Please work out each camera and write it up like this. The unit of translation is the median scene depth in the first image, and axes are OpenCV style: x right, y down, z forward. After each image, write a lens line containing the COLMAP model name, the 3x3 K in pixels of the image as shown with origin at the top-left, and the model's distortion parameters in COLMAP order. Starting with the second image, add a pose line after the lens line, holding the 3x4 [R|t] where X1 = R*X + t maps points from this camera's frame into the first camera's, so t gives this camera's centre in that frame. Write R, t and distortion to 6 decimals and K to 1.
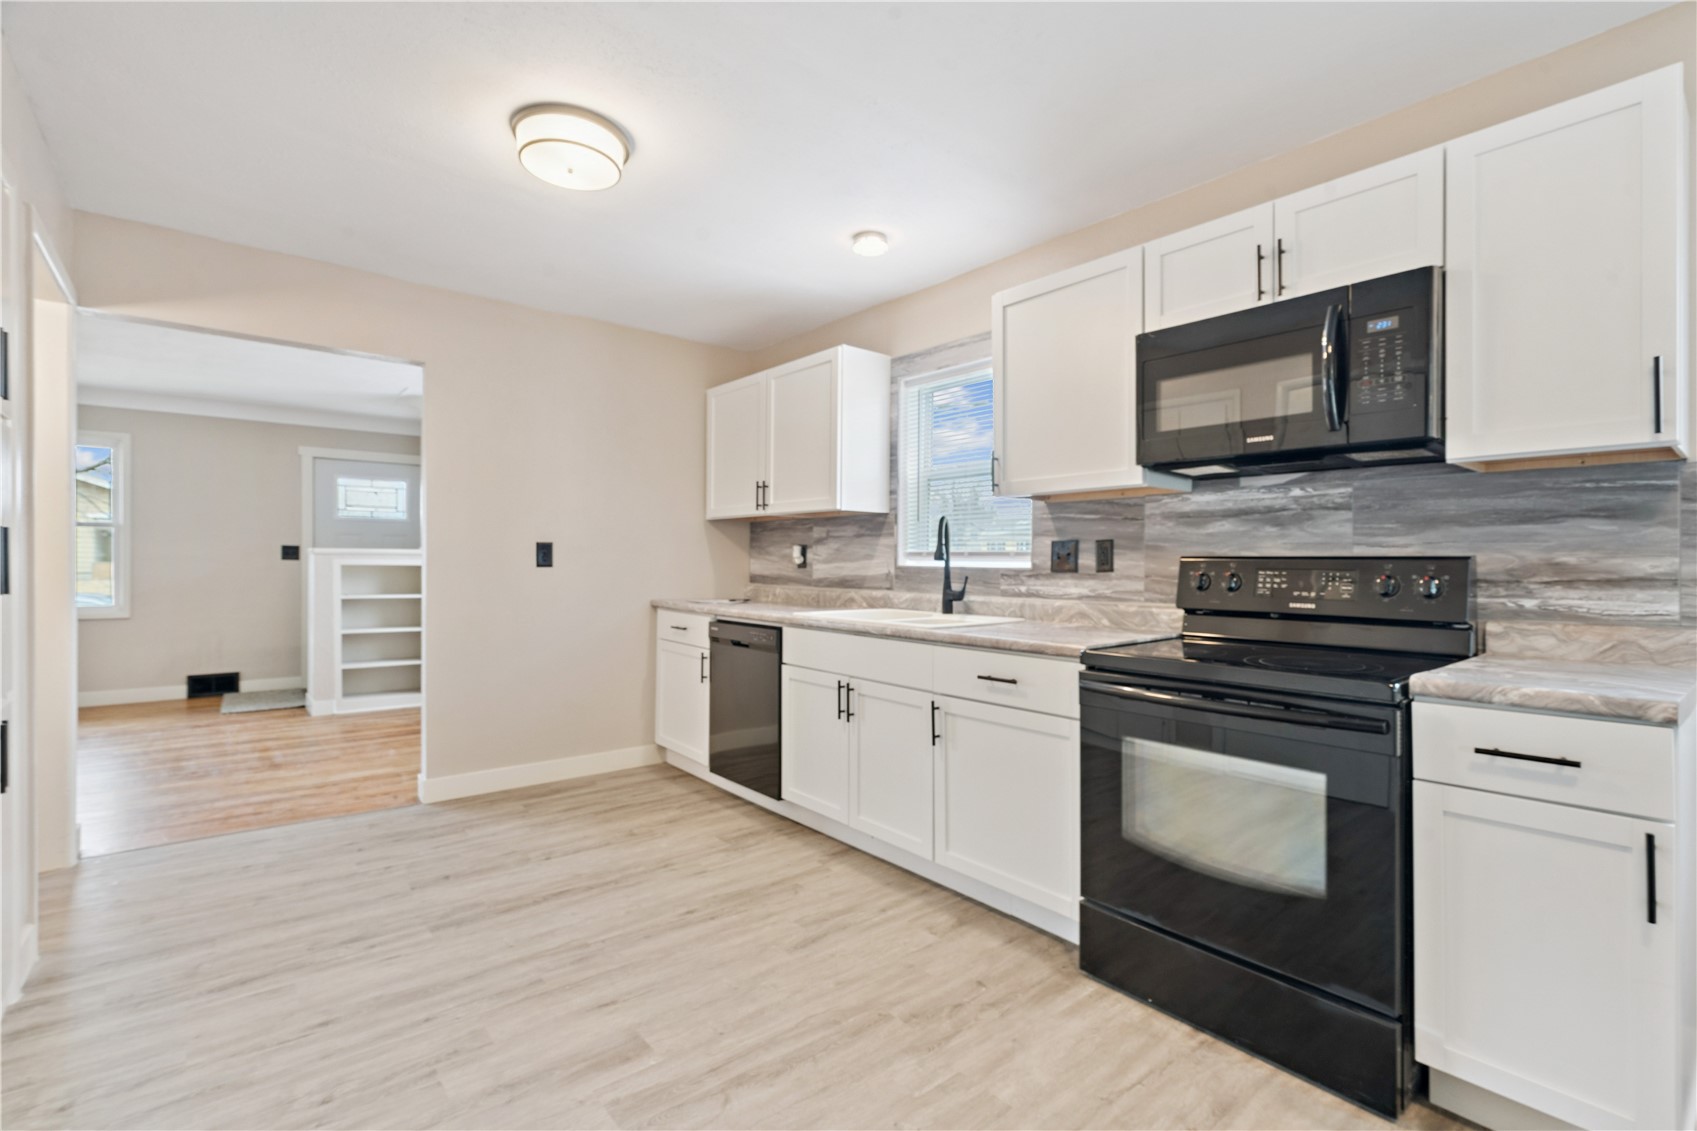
lens RADIAL K [[763.8, 0, 845.5], [0, 763.8, 558.5], [0, 0, 1]] dist [-0.005116, 0.000561]
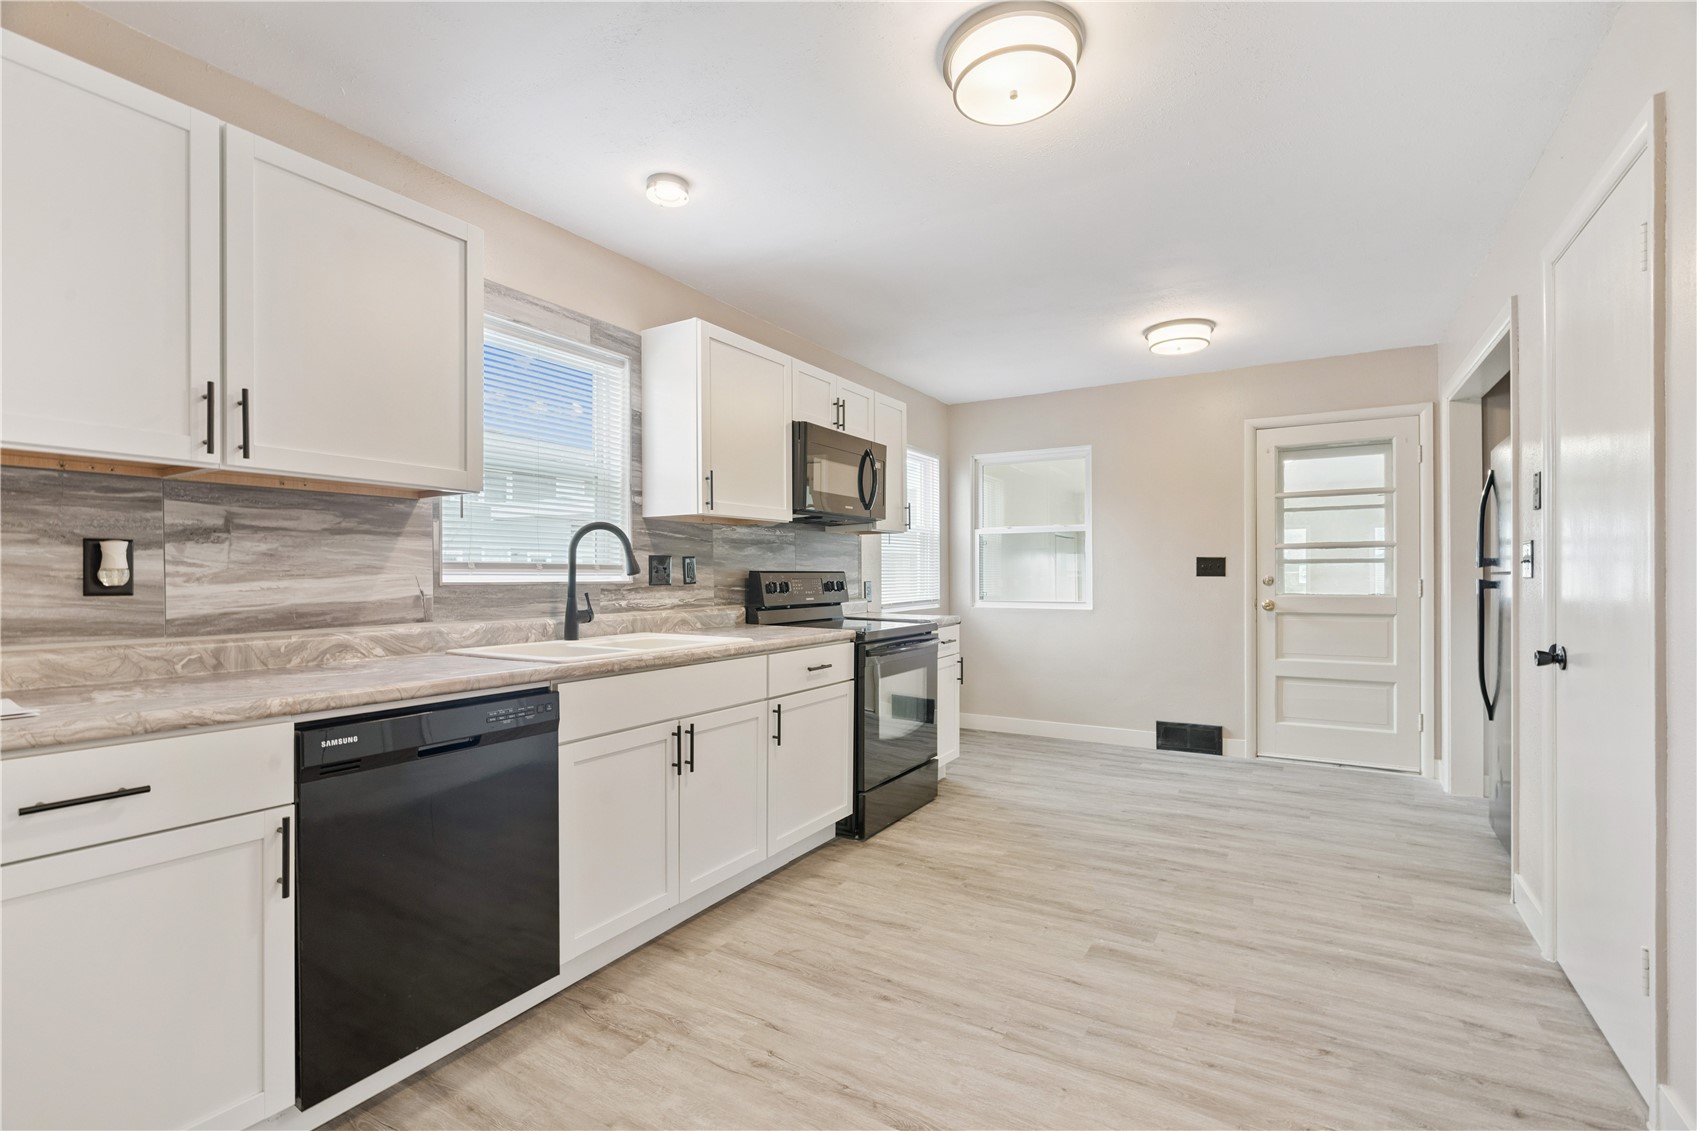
lens RADIAL K [[763.8, 0, 847.3], [0, 763.8, 572.7], [0, 0, 1]] dist [-0.005116, 0.000561]
pose [[-0.323692, -0.002857, 0.946158, -0.895040], [-0.002886, 0.999994, 0.002032, -0.002582], [-0.946158, -0.002073, -0.323699, 1.199320]]
